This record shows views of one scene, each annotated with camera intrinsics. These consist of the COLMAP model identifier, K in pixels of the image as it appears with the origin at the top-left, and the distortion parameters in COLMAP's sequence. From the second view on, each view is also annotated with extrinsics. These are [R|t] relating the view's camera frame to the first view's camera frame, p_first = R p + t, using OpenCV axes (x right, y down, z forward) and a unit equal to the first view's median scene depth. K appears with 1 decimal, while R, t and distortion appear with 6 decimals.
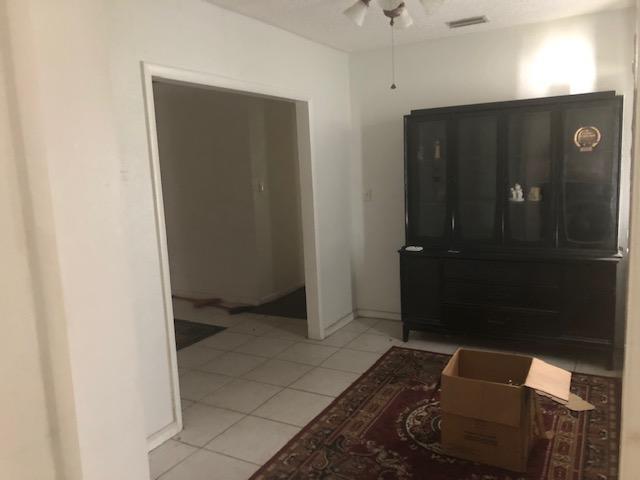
lens RADIAL K [[534.1, 0, 320.5], [0, 534.1, 239.4], [0, 0, 1]] dist [0.075677, -0.045850]
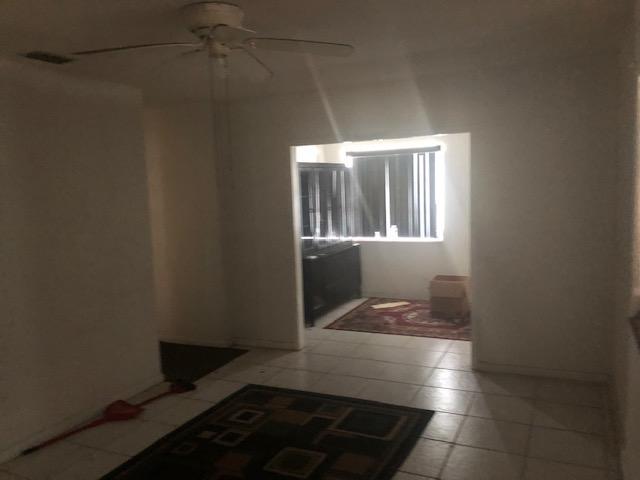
lens RADIAL K [[534.1, 0, 321.0], [0, 534.1, 240.2], [0, 0, 1]] dist [0.075677, -0.045850]
pose [[-0.067334, -0.061676, 0.995822, -1.228938], [0.194679, 0.978091, 0.073741, -0.125415], [-0.978553, 0.198831, -0.053852, 1.047584]]
